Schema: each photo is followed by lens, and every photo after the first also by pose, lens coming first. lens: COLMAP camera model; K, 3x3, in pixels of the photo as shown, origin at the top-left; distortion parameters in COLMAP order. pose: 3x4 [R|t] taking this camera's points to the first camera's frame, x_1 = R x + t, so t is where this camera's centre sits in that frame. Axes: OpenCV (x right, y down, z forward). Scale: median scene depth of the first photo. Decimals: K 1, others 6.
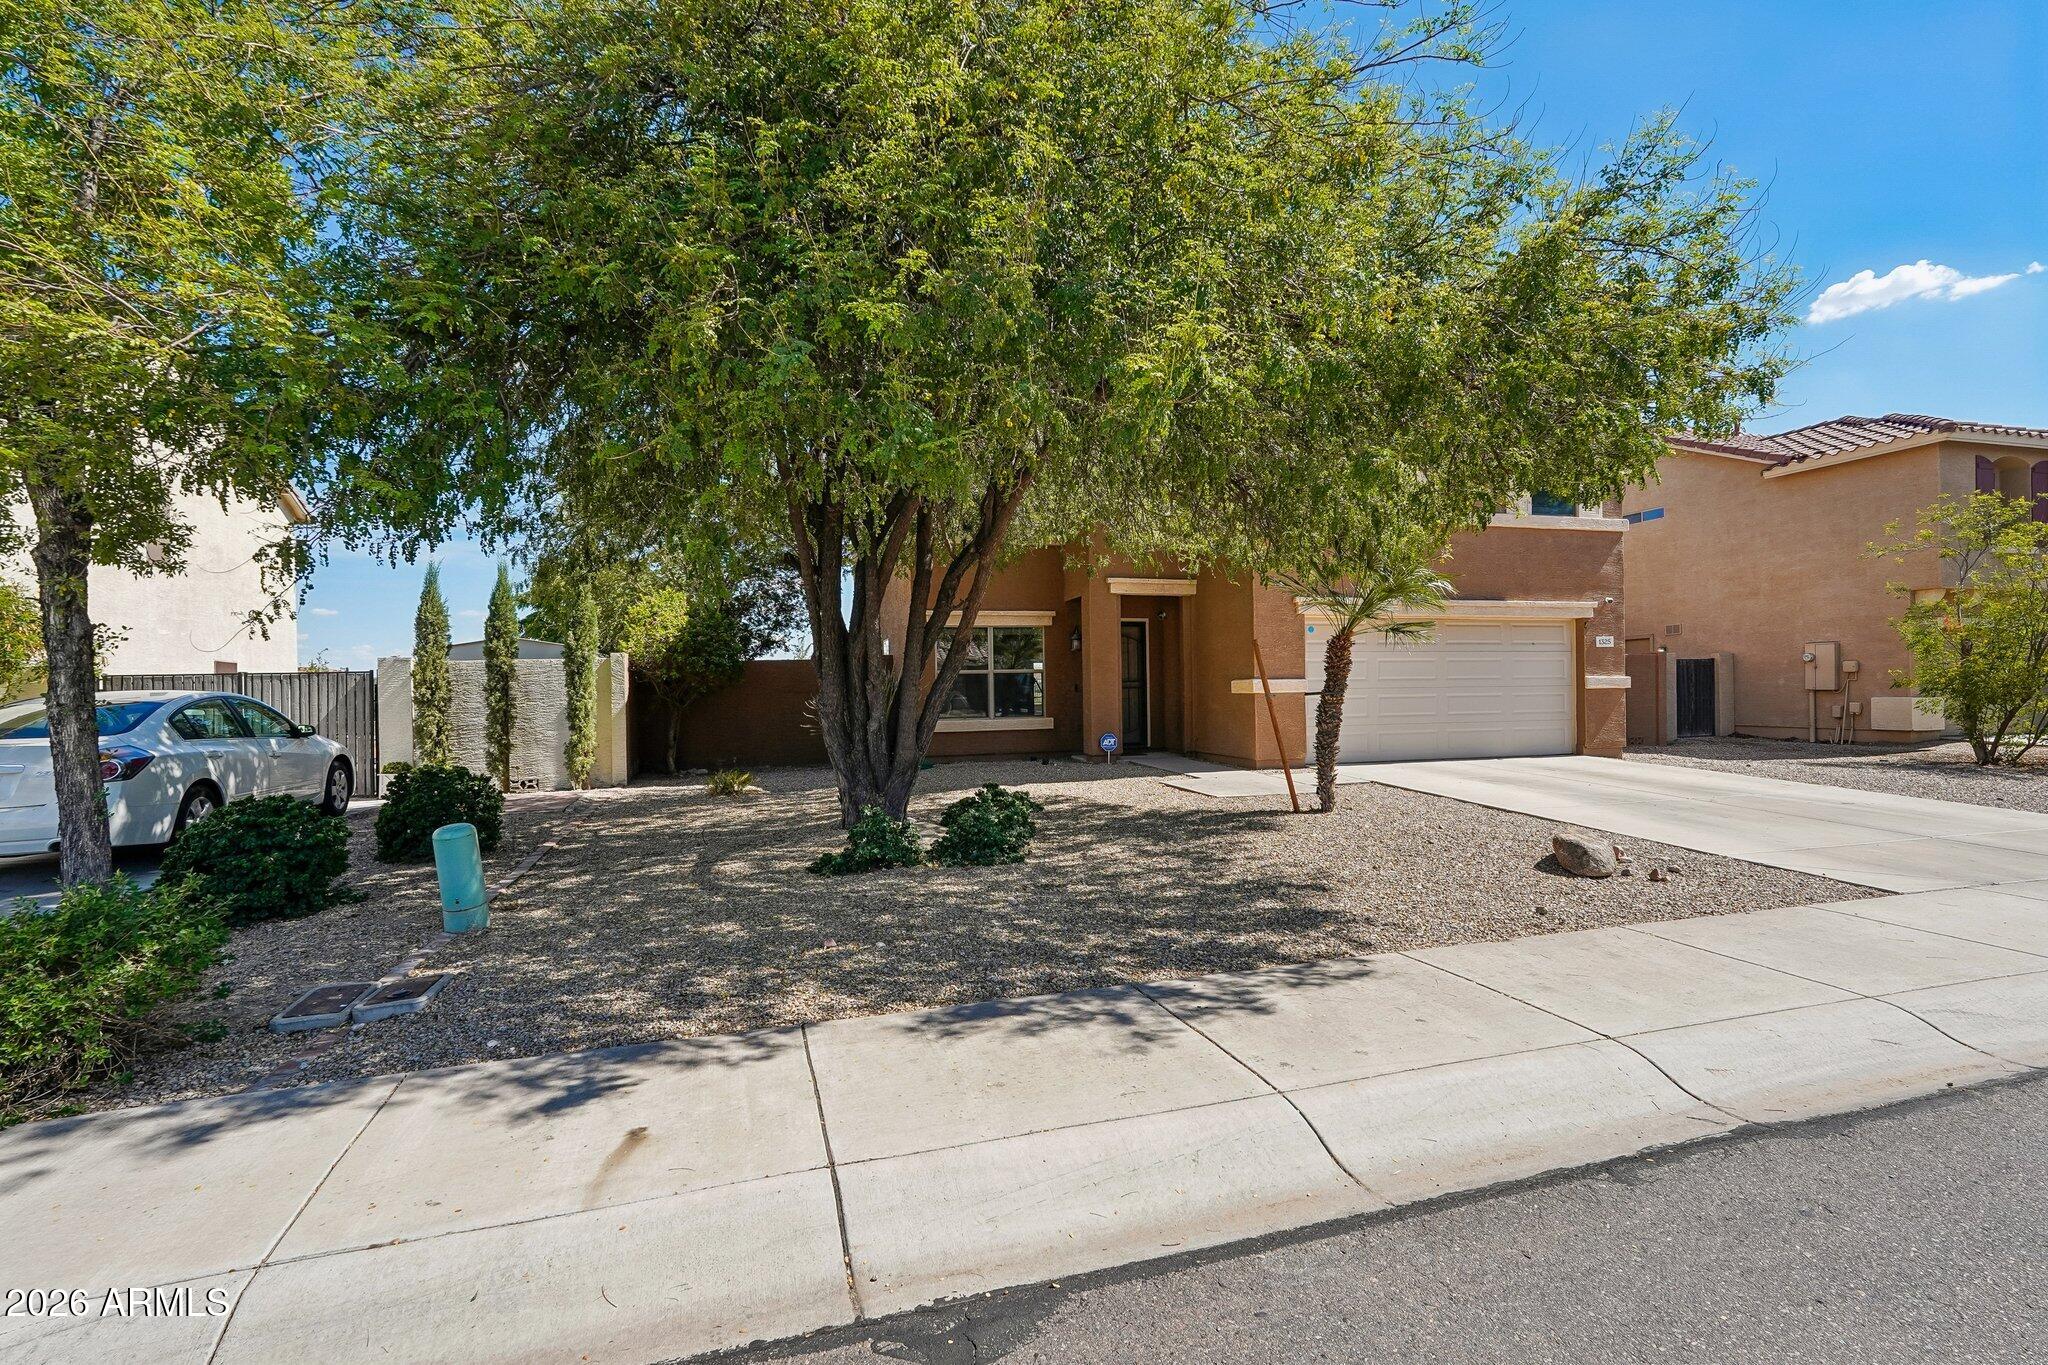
lens RADIAL K [[932.4, 0, 1011.6], [0, 932.4, 652.6], [0, 0, 1]] dist [0.002990, 0.001098]
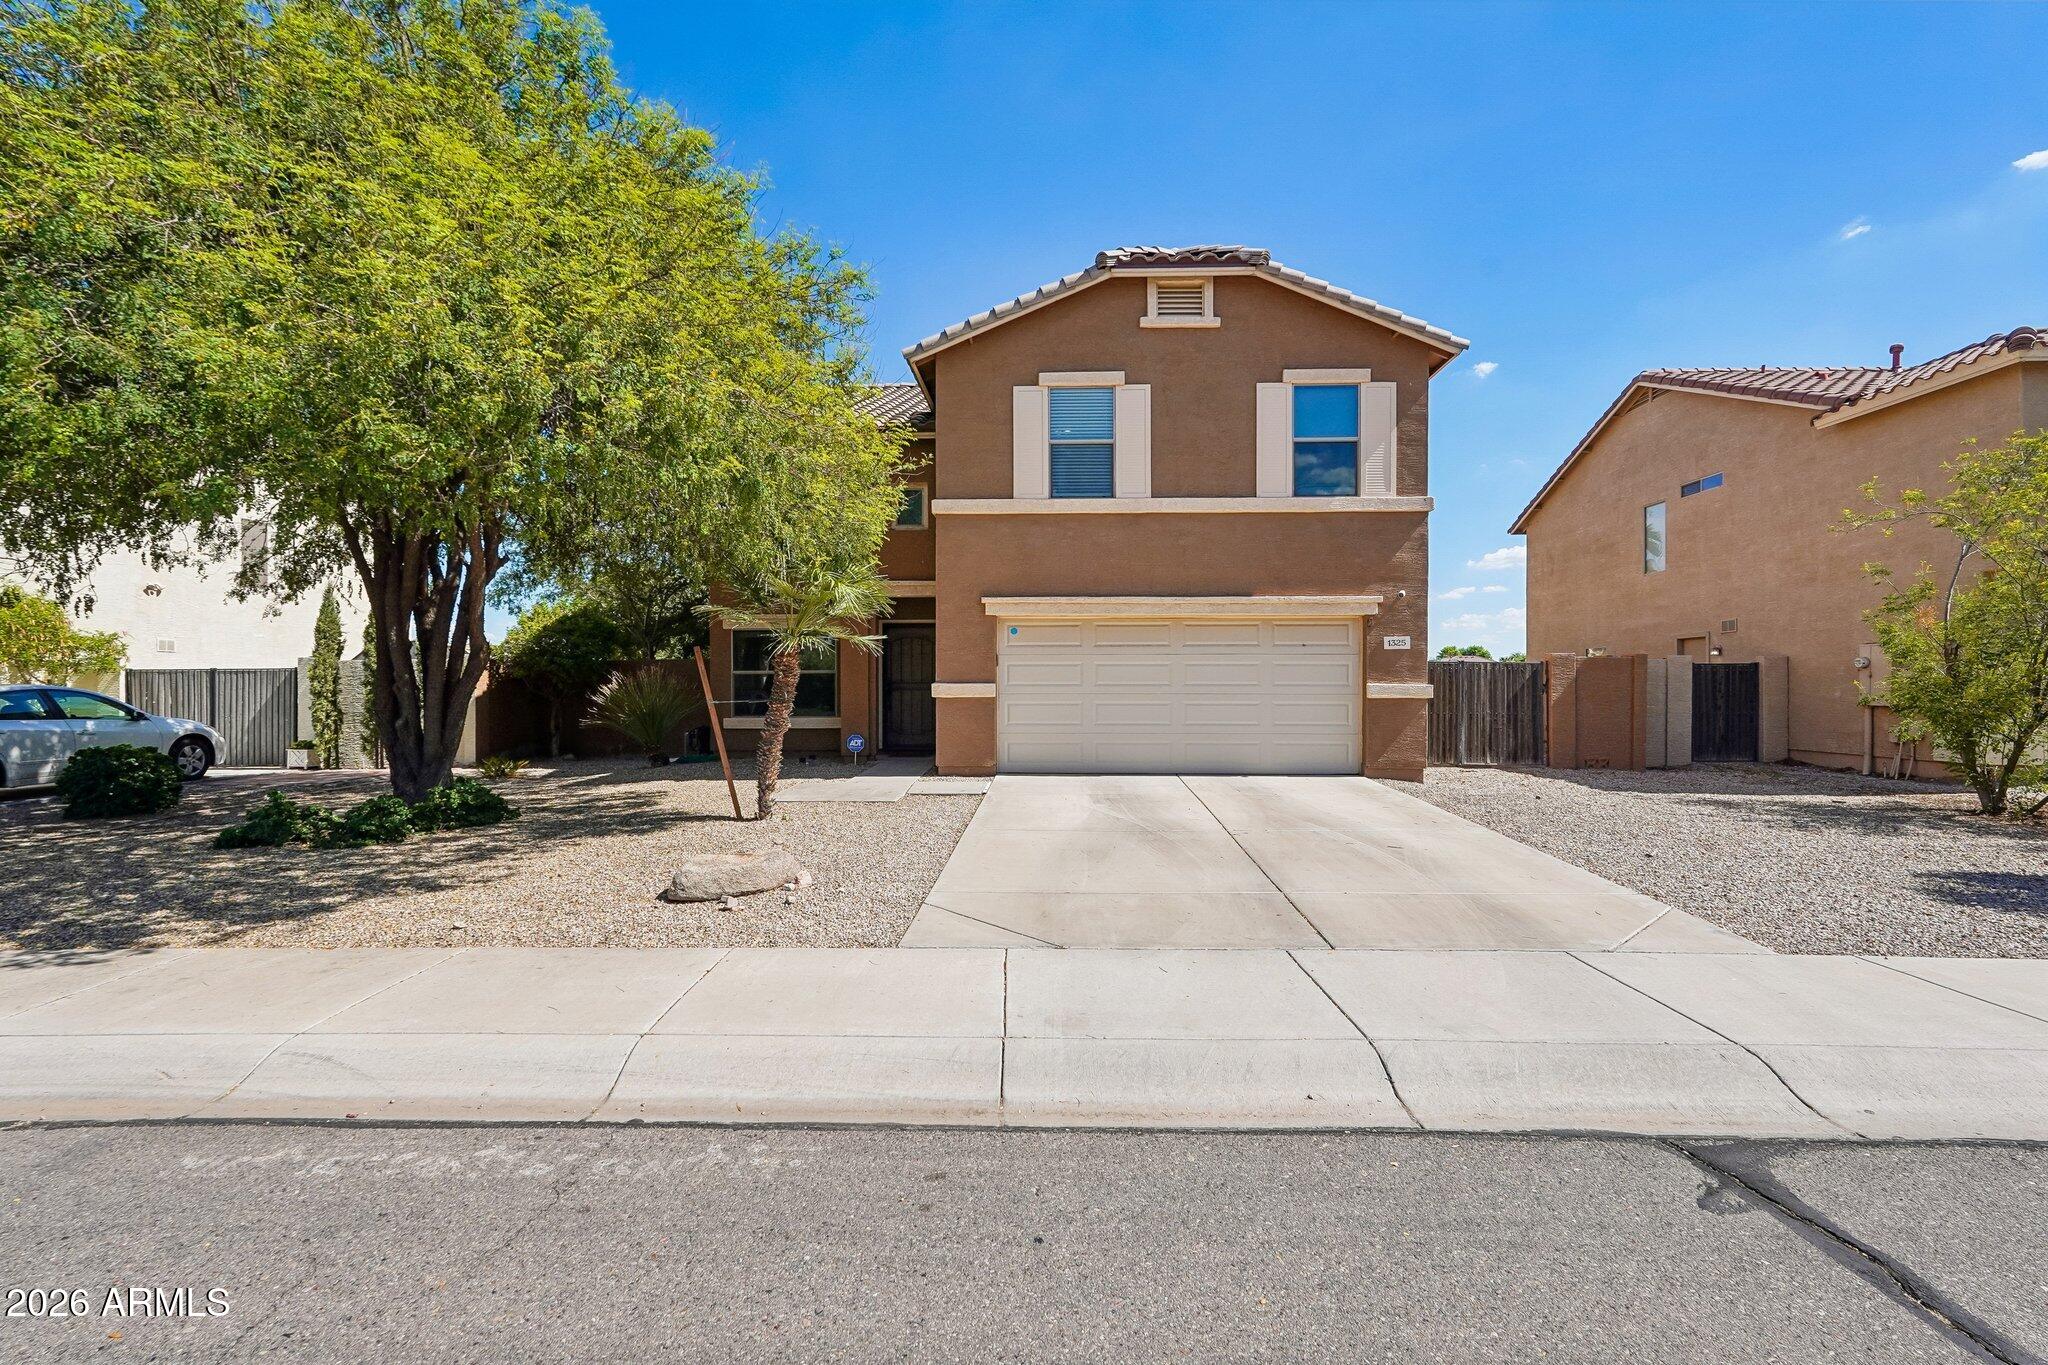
lens RADIAL K [[914.7, 0, 1029.7], [0, 914.7, 651.9], [0, 0, 1]] dist [-0.005914, 0.005527]
pose [[0.950697, 0.000599, -0.310121, 0.573205], [-0.001228, 0.999998, -0.001832, -0.001714], [0.310119, 0.002123, 0.950695, 0.114633]]
